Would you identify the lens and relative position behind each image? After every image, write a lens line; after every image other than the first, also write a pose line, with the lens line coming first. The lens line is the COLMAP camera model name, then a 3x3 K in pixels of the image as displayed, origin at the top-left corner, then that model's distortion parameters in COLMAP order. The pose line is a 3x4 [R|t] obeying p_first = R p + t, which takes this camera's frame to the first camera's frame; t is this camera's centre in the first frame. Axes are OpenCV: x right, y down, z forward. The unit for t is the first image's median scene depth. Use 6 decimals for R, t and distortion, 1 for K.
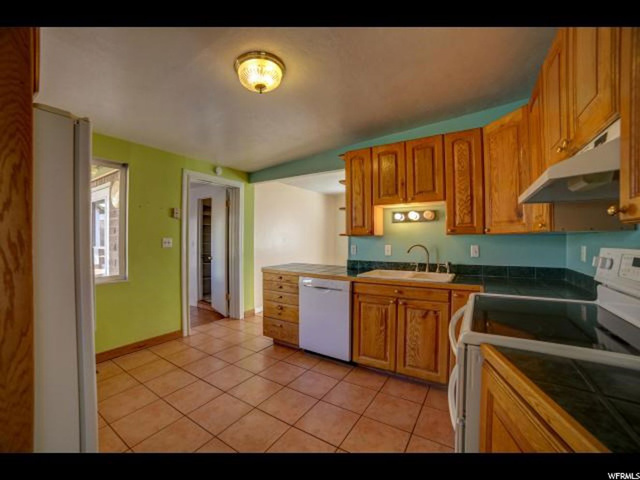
lens RADIAL K [[260.1, 0, 317.4], [0, 260.1, 239.5], [0, 0, 1]] dist [-0.110643, 0.038730]
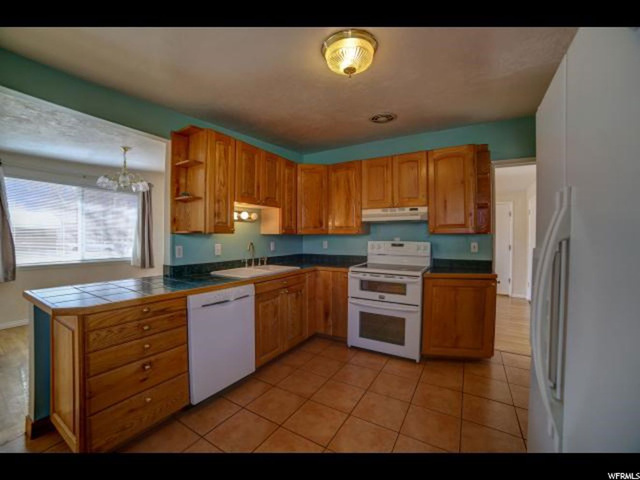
lens RADIAL K [[260.1, 0, 317.4], [0, 260.1, 239.5], [0, 0, 1]] dist [-0.110643, 0.038730]
pose [[-0.024974, -0.010065, 0.999637, -0.656380], [-0.002477, 0.999947, 0.010007, -0.003944], [-0.999685, -0.002226, -0.024998, 0.663727]]
